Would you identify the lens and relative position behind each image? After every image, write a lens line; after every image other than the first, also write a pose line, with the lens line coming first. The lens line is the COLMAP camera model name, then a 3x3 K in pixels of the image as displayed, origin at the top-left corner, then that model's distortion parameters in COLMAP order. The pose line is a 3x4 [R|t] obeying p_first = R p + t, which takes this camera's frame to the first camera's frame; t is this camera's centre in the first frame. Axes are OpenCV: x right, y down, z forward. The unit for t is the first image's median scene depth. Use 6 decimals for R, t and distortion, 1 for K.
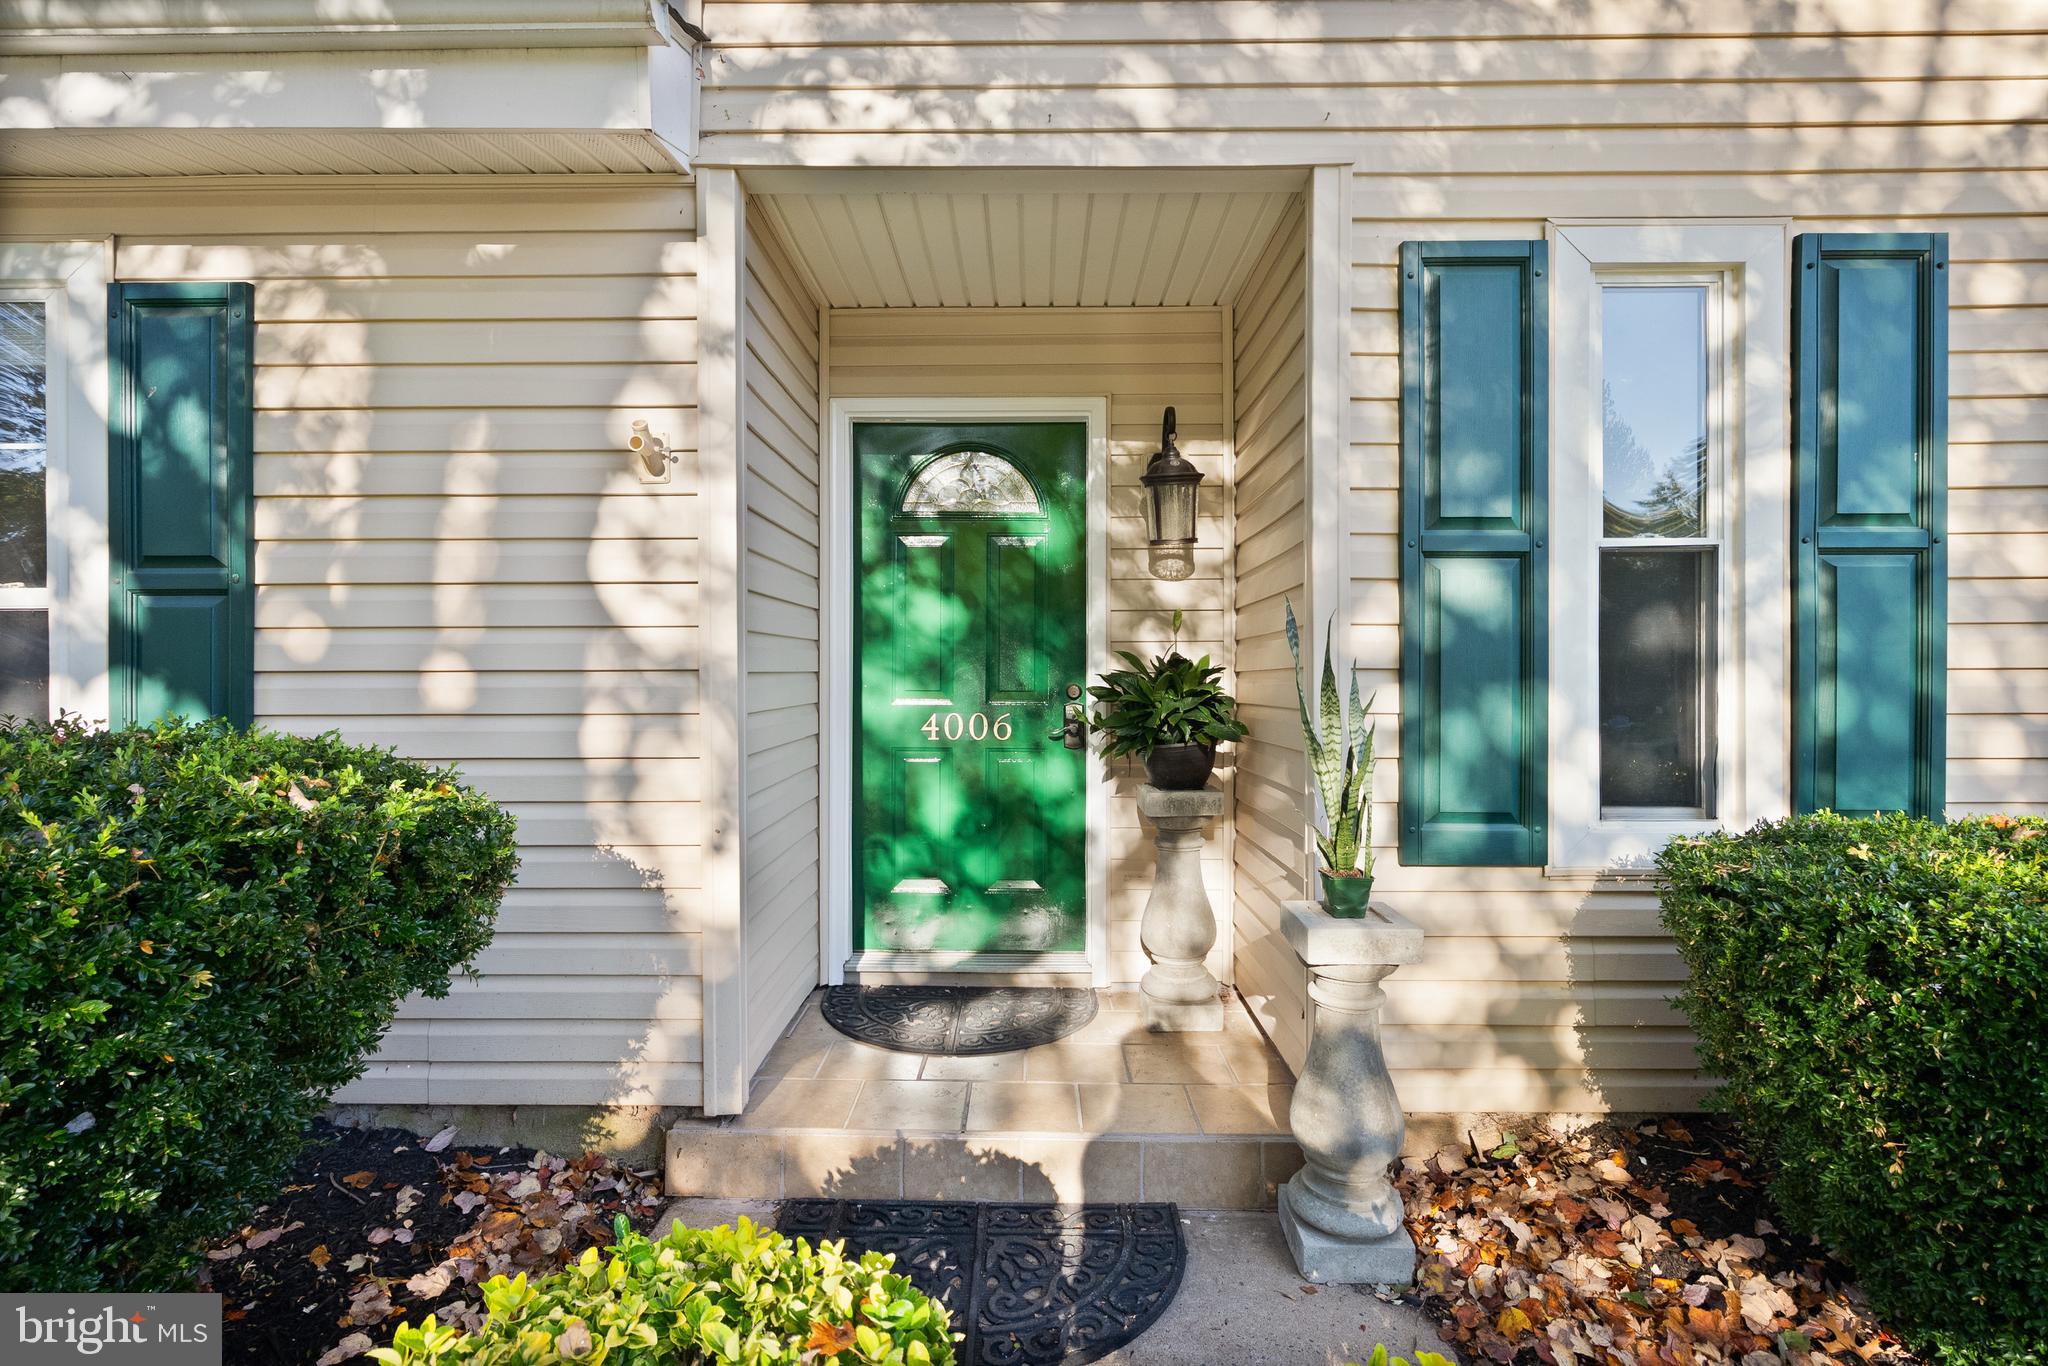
lens RADIAL K [[963.1, 0, 1024.0], [0, 963.1, 683.0], [0, 0, 1]] dist [0.000385, -0.000109]
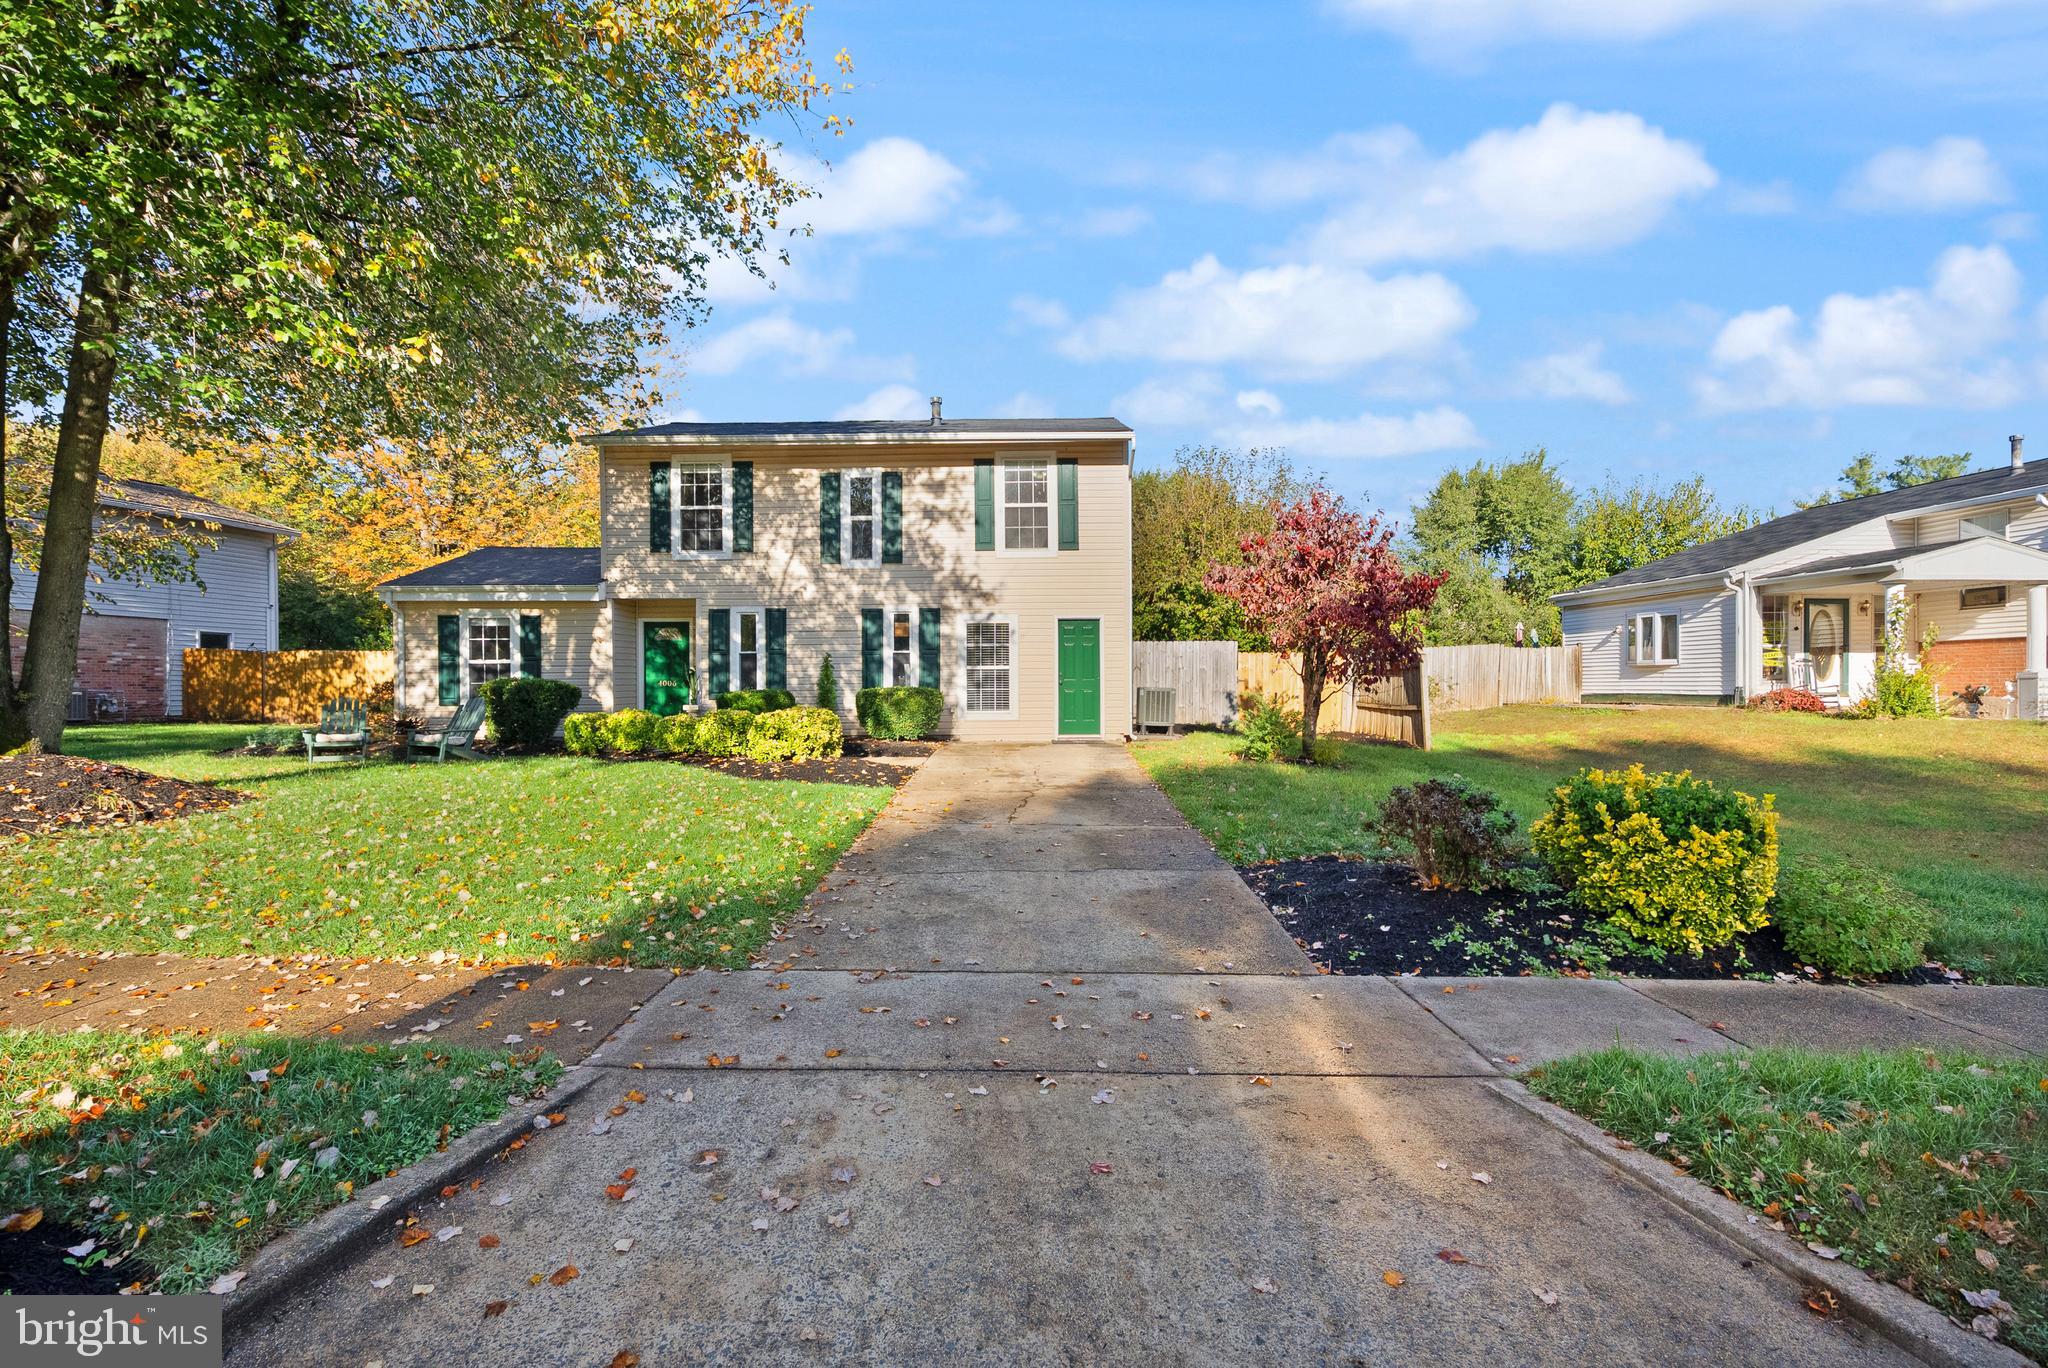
lens RADIAL K [[963.1, 0, 1024.0], [0, 963.1, 684.0], [0, 0, 1]] dist [0.000385, -0.000109]
pose [[0.999960, -0.004973, 0.007476, 2.588350], [0.004986, 0.999986, -0.001755, 0.108147], [-0.007468, 0.001792, 0.999971, -5.880244]]
